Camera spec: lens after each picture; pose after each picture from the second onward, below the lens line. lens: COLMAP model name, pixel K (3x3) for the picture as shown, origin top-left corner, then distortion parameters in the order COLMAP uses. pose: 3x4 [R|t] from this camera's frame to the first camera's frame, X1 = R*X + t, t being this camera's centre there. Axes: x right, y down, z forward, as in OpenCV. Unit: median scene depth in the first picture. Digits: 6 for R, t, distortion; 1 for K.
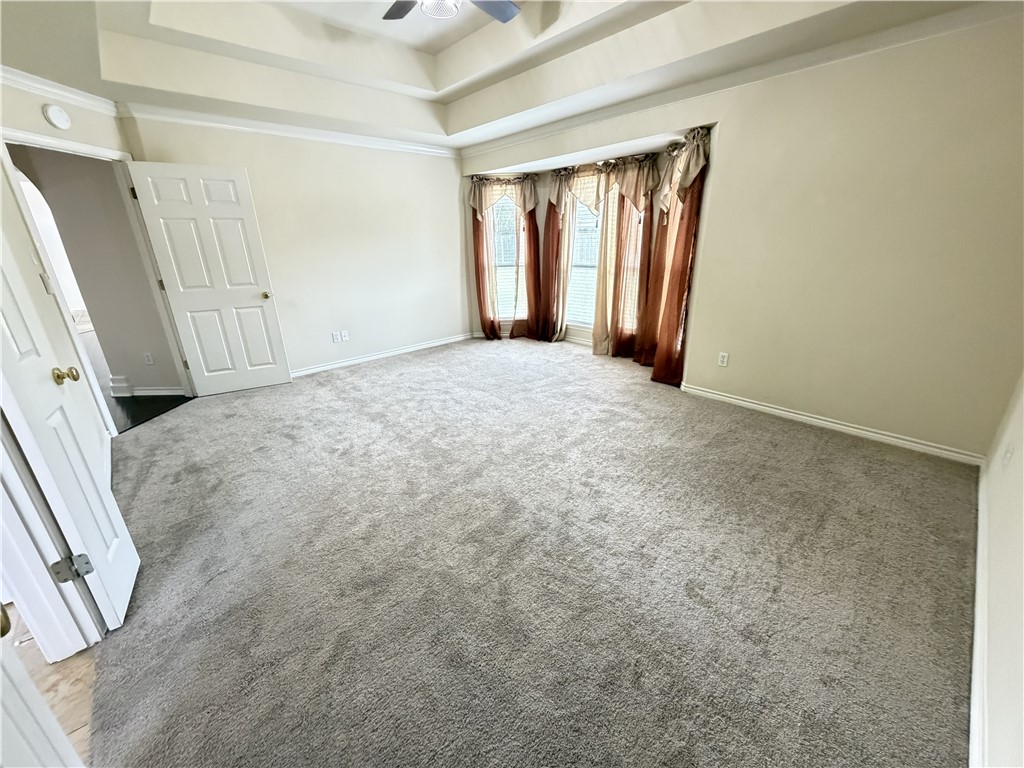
lens RADIAL K [[407.7, 0, 513.8], [0, 407.7, 384.6], [0, 0, 1]] dist [0.000697, 0.000036]
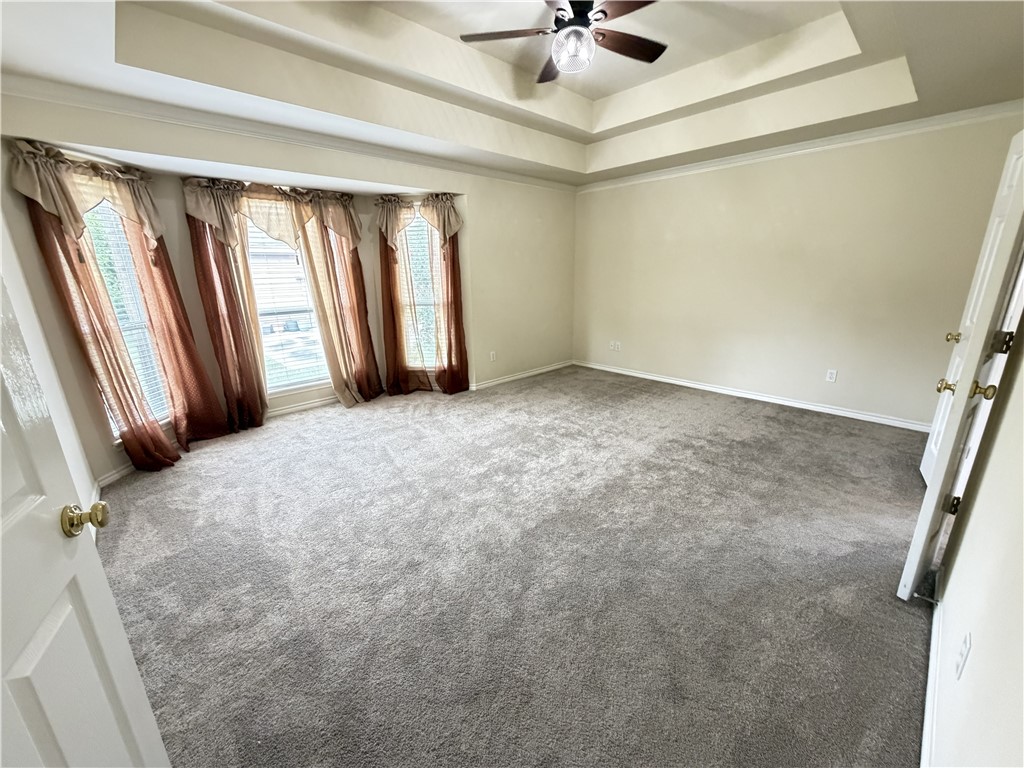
lens RADIAL K [[407.7, 0, 513.8], [0, 407.7, 384.6], [0, 0, 1]] dist [0.000697, 0.000036]
pose [[-0.014835, -0.253000, 0.967352, -0.710945], [0.356675, 0.902474, 0.241502, -0.228870], [-0.934111, 0.348613, 0.076851, 0.667994]]
